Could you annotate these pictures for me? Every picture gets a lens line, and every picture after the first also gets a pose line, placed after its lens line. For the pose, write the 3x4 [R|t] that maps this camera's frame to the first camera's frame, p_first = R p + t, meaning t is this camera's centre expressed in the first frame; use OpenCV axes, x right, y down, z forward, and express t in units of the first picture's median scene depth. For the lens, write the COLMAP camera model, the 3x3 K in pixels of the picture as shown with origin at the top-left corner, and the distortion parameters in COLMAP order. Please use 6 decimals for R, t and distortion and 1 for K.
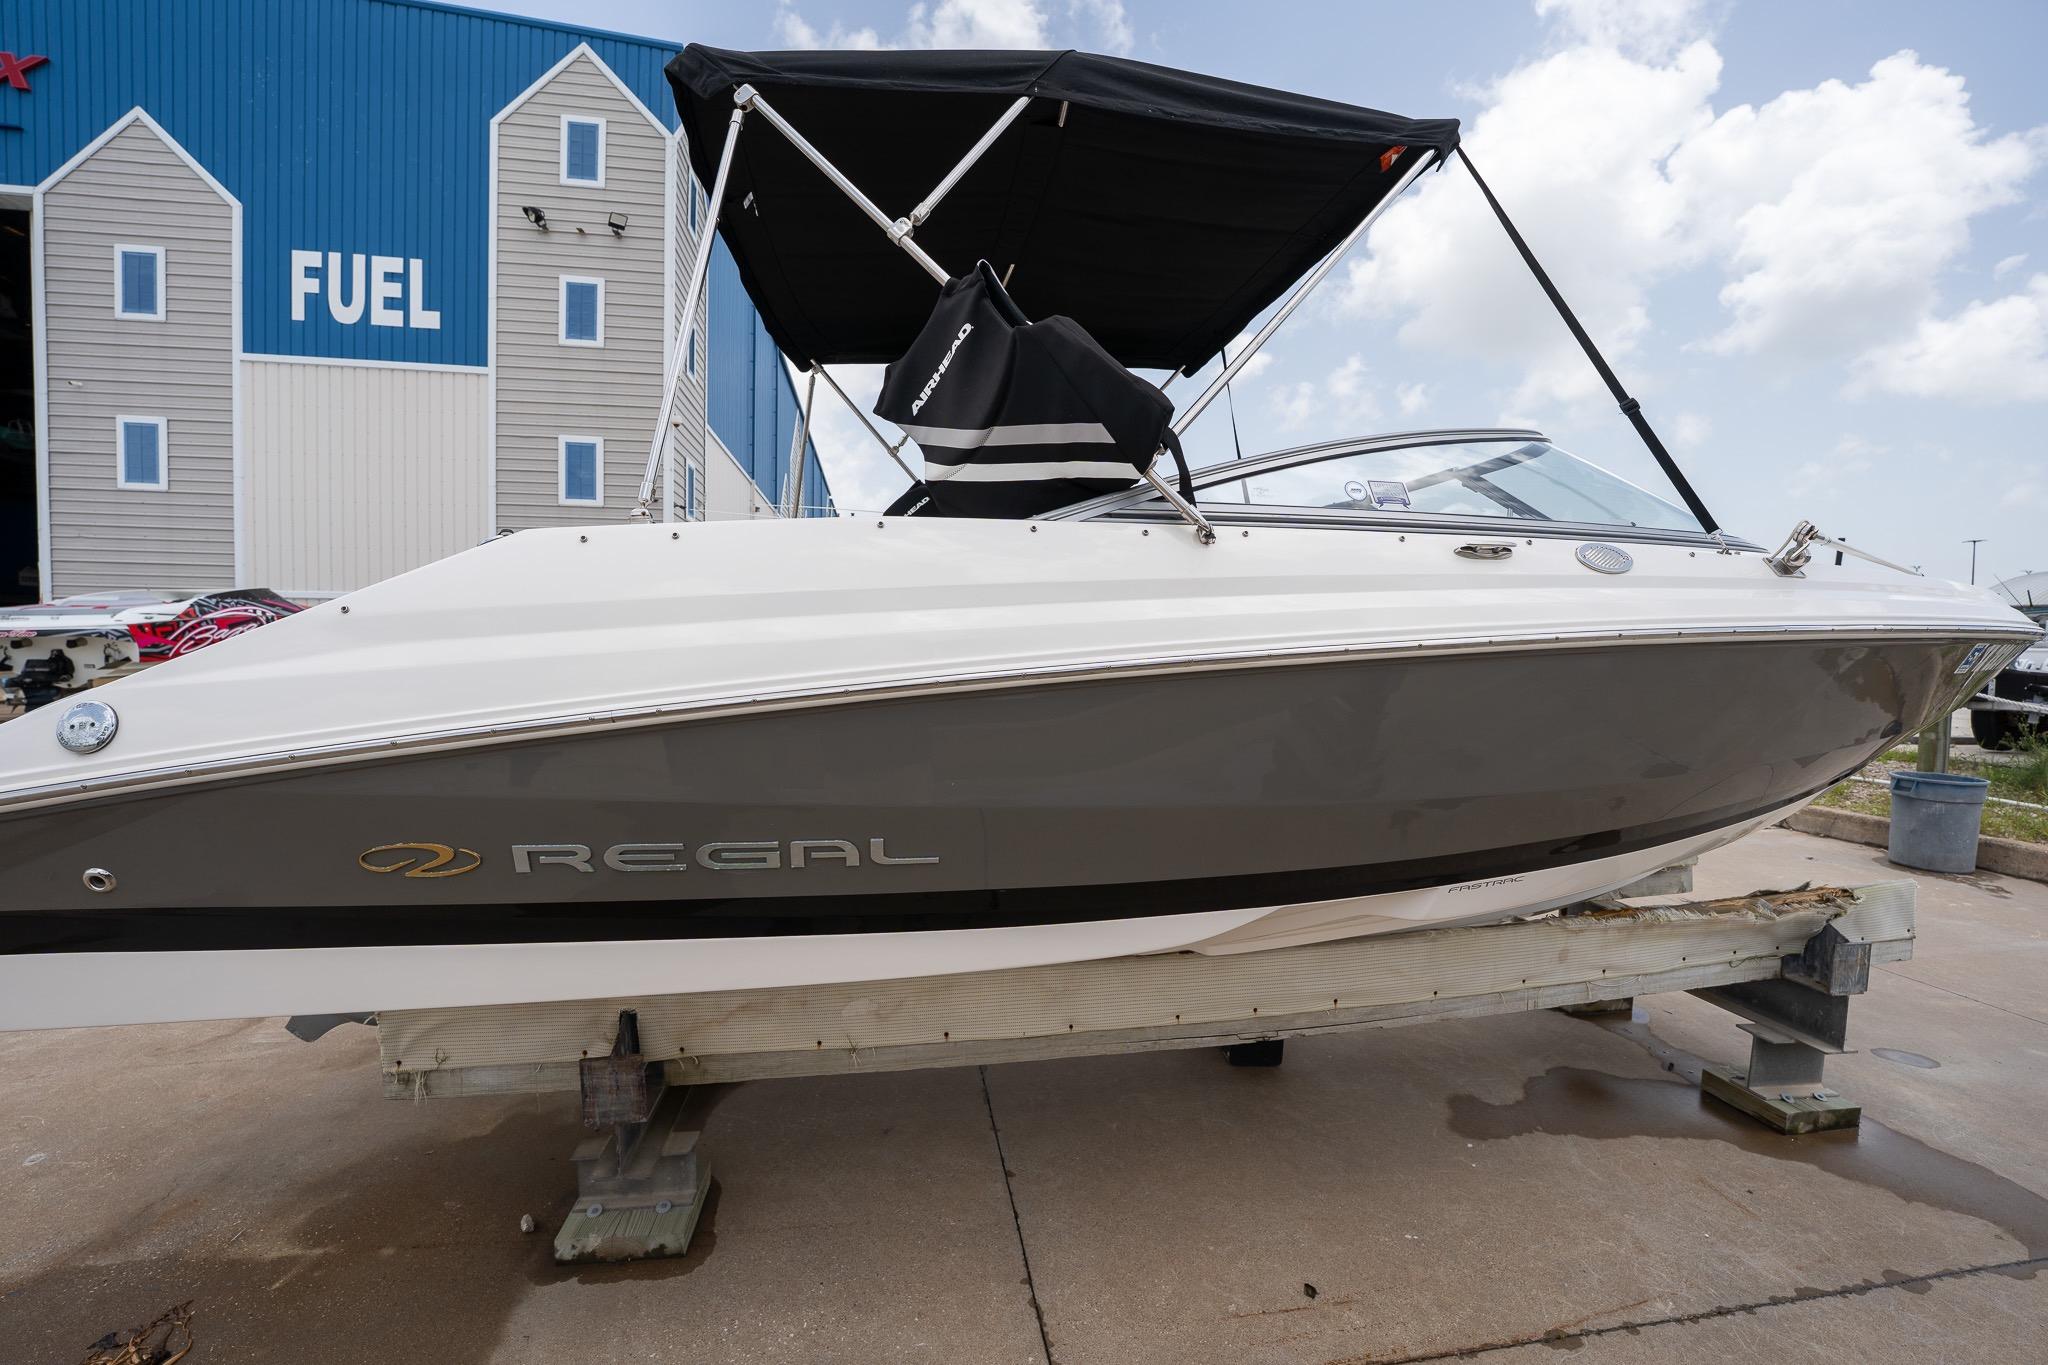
lens RADIAL K [[842.5, 0, 1017.0], [0, 842.5, 679.5], [0, 0, 1]] dist [-0.032257, 0.006164]
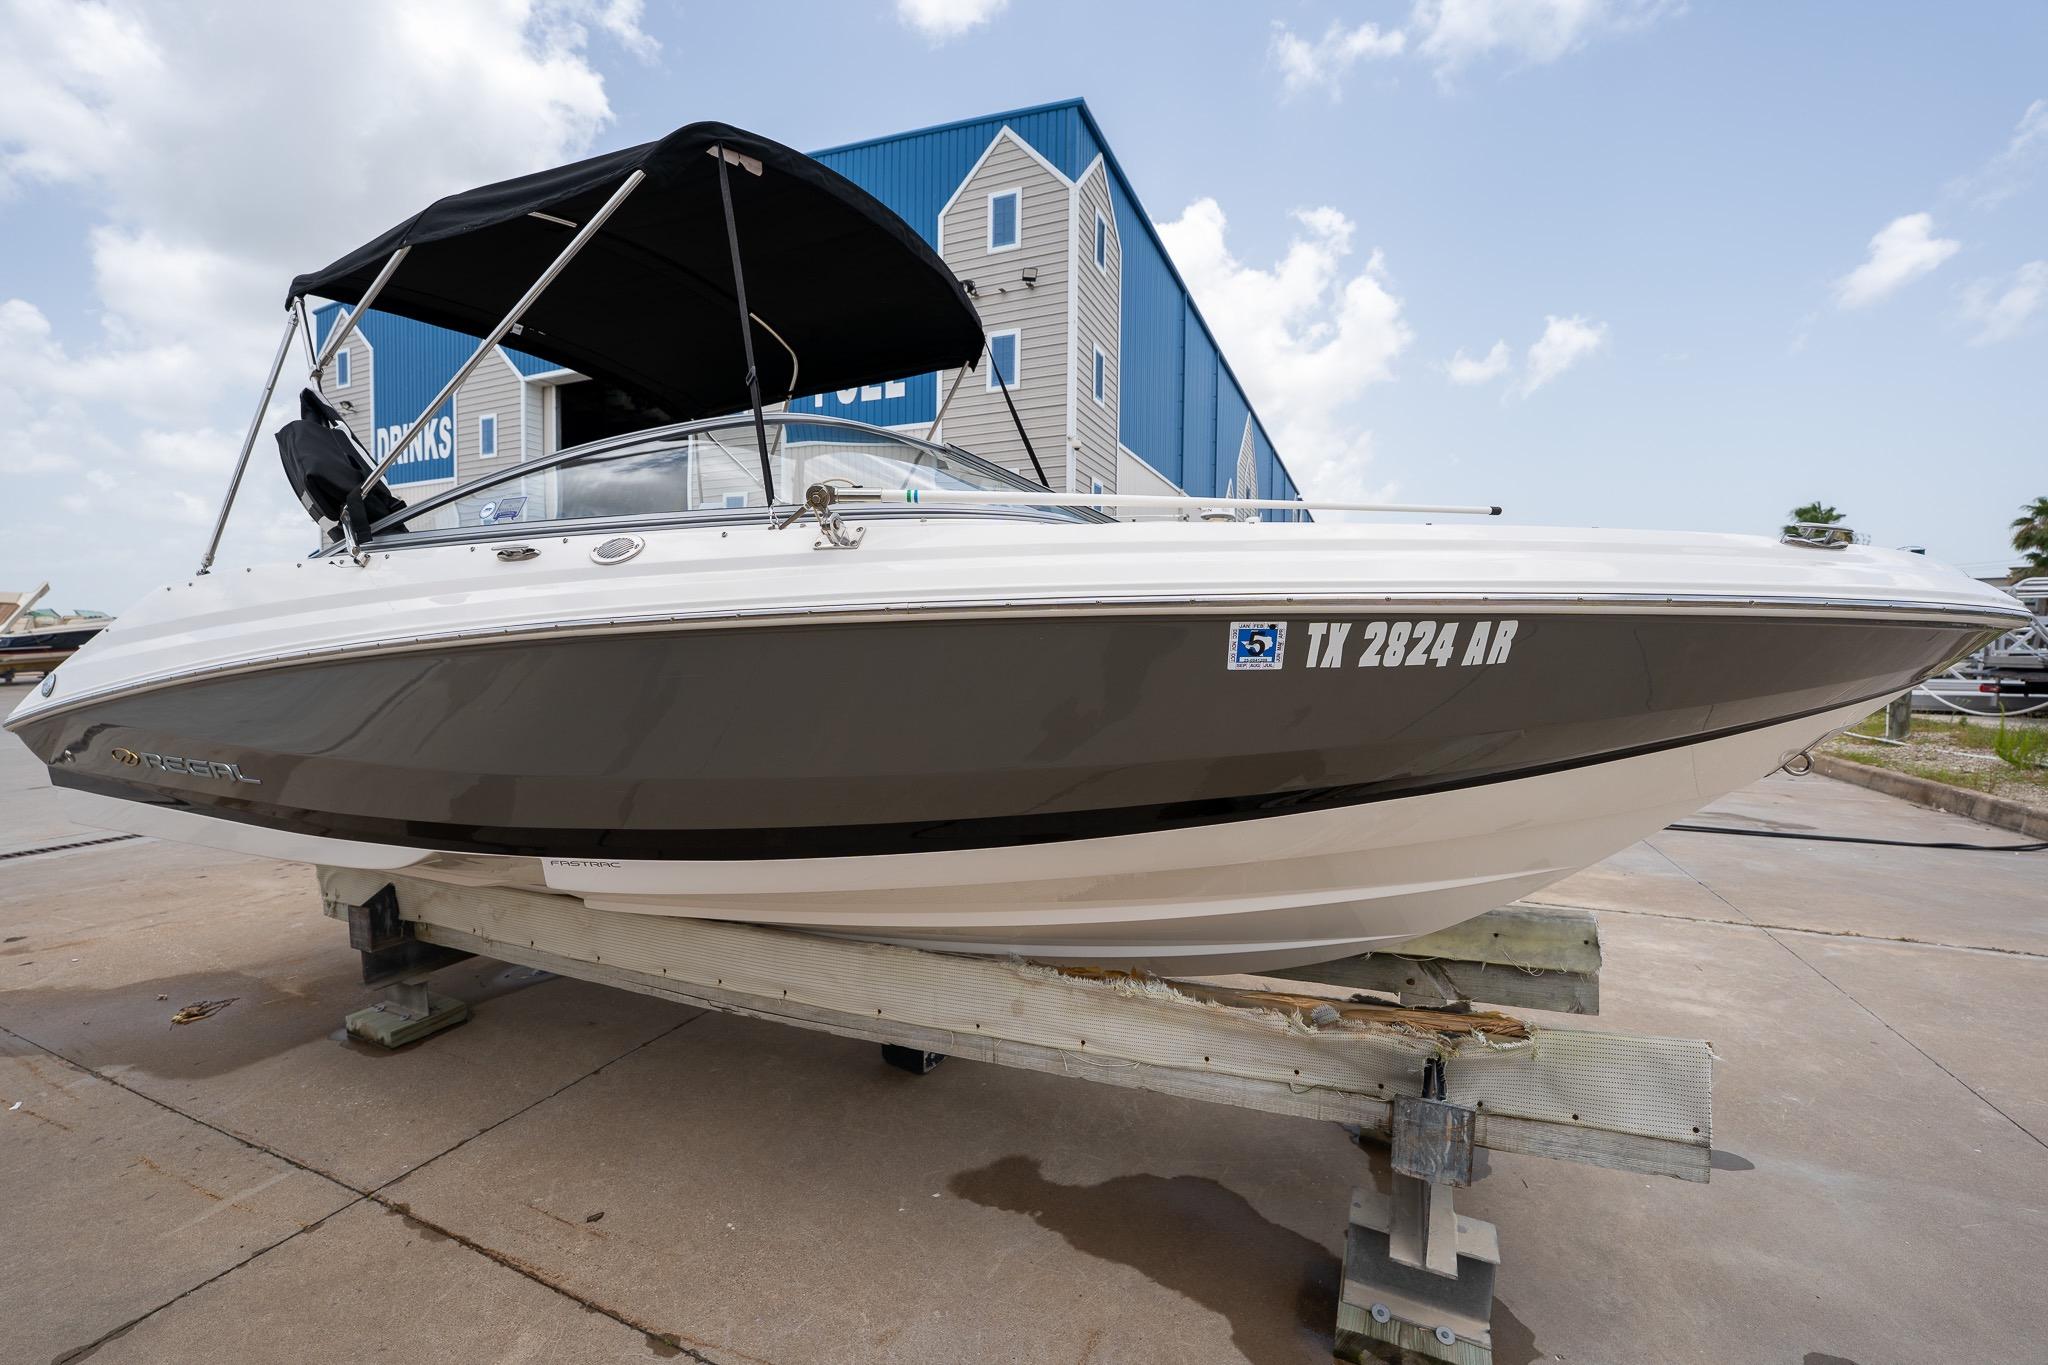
lens RADIAL K [[842.5, 0, 1005.7], [0, 842.5, 686.9], [0, 0, 1]] dist [-0.032257, 0.006164]
pose [[0.837120, 0.018172, -0.546717, 0.132485], [-0.016975, 0.999830, 0.007241, 0.000449], [0.546756, 0.003218, 0.837286, 0.034200]]
